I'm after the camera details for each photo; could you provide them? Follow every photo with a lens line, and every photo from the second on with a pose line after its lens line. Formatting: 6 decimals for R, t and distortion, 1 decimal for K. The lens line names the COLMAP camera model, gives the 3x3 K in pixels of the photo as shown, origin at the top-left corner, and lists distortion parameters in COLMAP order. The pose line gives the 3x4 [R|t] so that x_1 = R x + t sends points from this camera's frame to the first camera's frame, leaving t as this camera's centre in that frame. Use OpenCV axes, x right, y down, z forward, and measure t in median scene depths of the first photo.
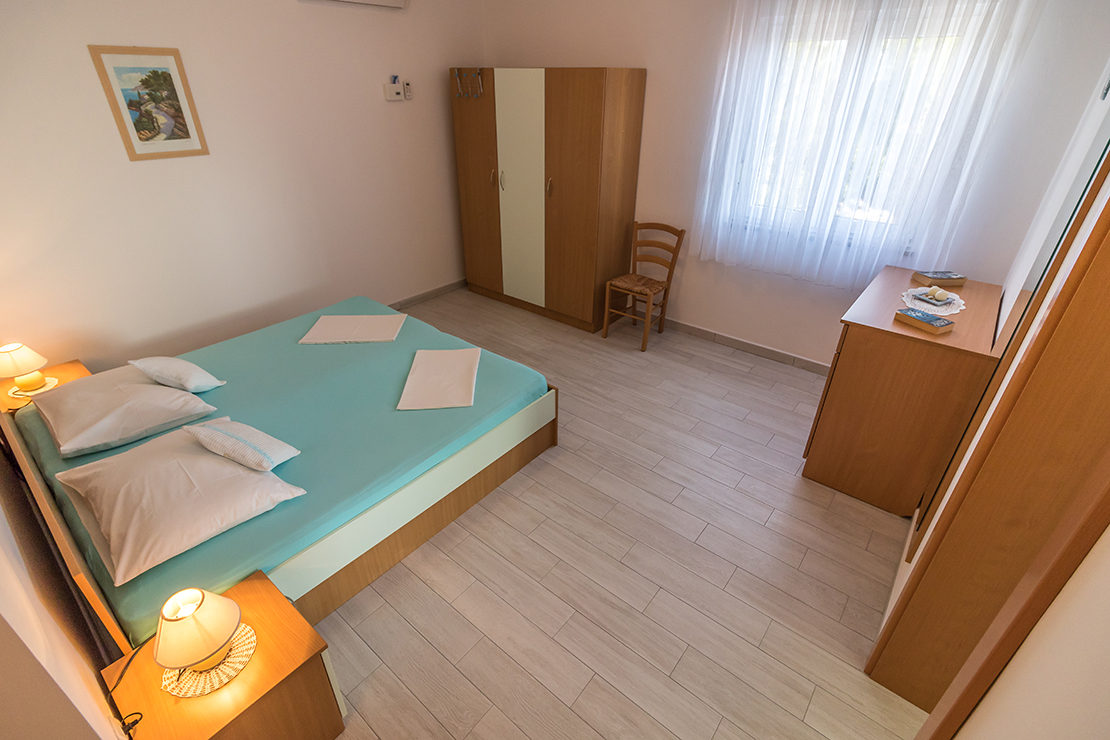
lens RADIAL K [[512.9, 0, 554.3], [0, 512.9, 366.0], [0, 0, 1]] dist [0.001928, -0.000036]
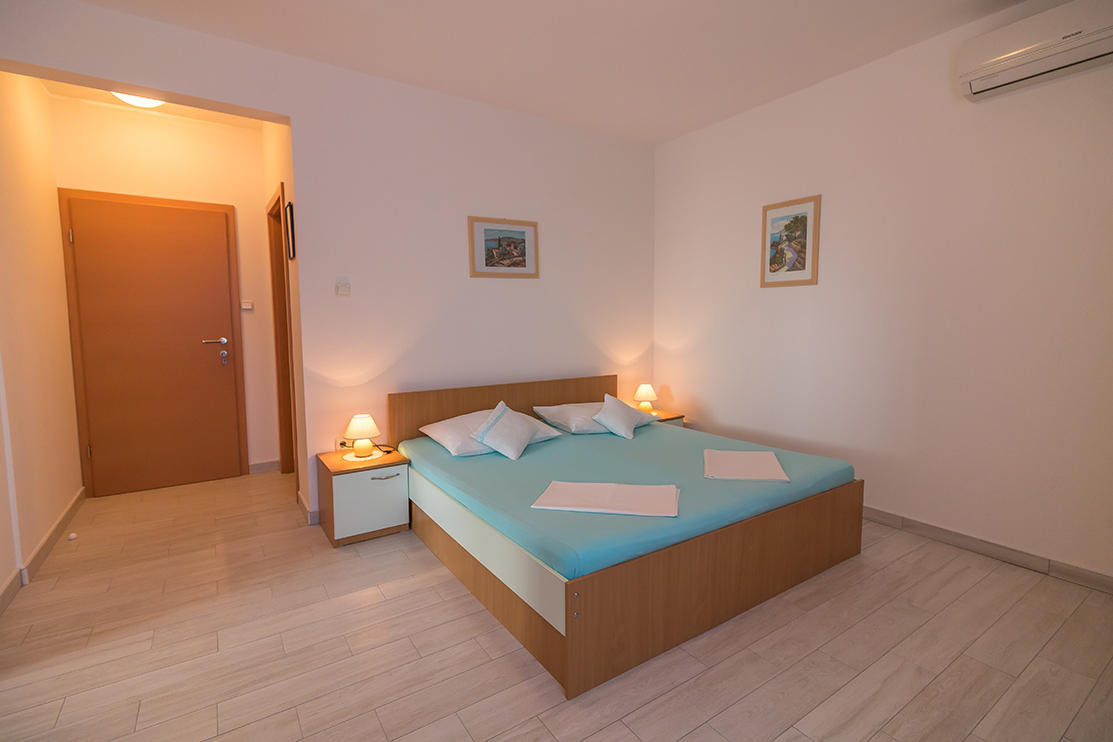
lens RADIAL K [[514.3, 0, 556.9], [0, 514.3, 366.1], [0, 0, 1]] dist [0.001928, -0.000036]
pose [[-0.285992, 0.086062, -0.954360, 0.518410], [-0.469066, 0.855899, 0.217747, -0.275162], [0.835575, 0.509932, -0.204411, 0.936894]]
